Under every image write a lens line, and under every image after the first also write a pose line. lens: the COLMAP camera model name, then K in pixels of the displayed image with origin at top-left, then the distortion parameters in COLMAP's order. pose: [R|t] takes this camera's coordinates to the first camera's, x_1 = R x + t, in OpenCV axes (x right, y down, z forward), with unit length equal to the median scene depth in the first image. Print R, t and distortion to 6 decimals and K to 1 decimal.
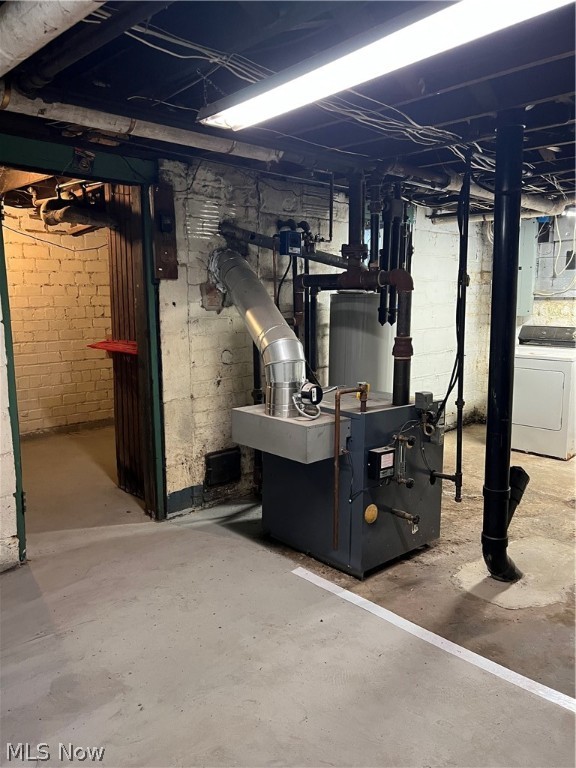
lens RADIAL K [[569.7, 0, 288.0], [0, 569.7, 384.0], [0, 0, 1]] dist [0.055080, -0.071012]
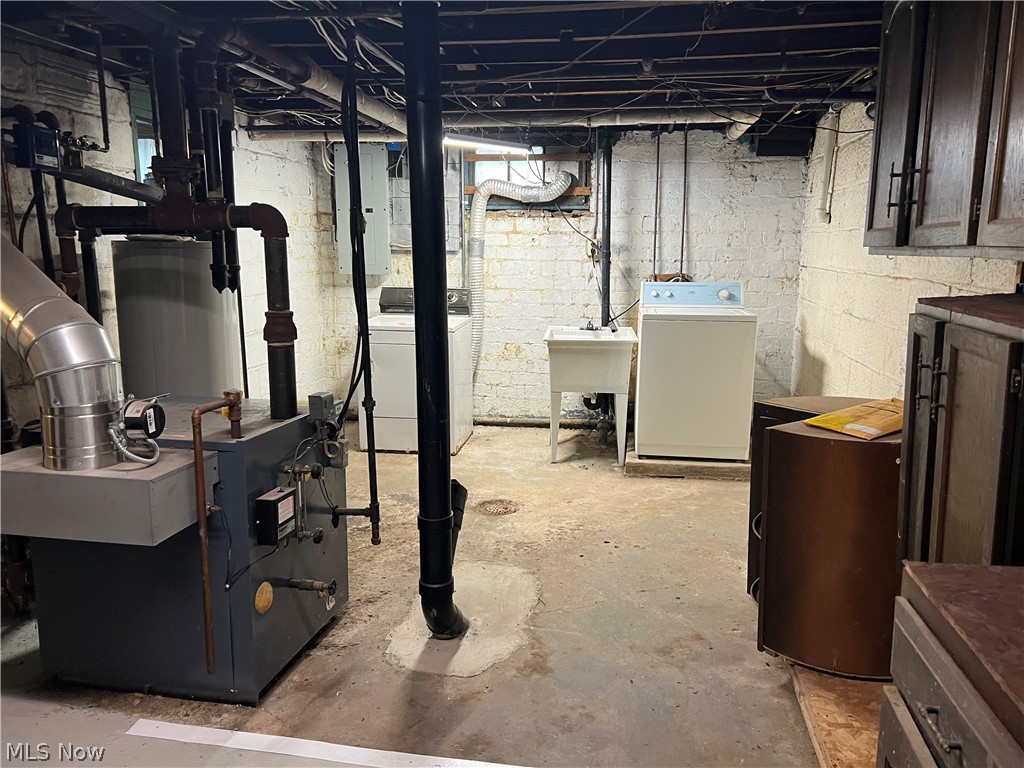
lens RADIAL K [[759.6, 0, 517.4], [0, 759.6, 391.4], [0, 0, 1]] dist [0.055080, -0.071012]
pose [[0.808467, -0.104727, 0.579148, -0.087436], [0.084609, 0.994501, 0.061725, -0.023790], [-0.582427, -0.000902, 0.812882, 0.156712]]
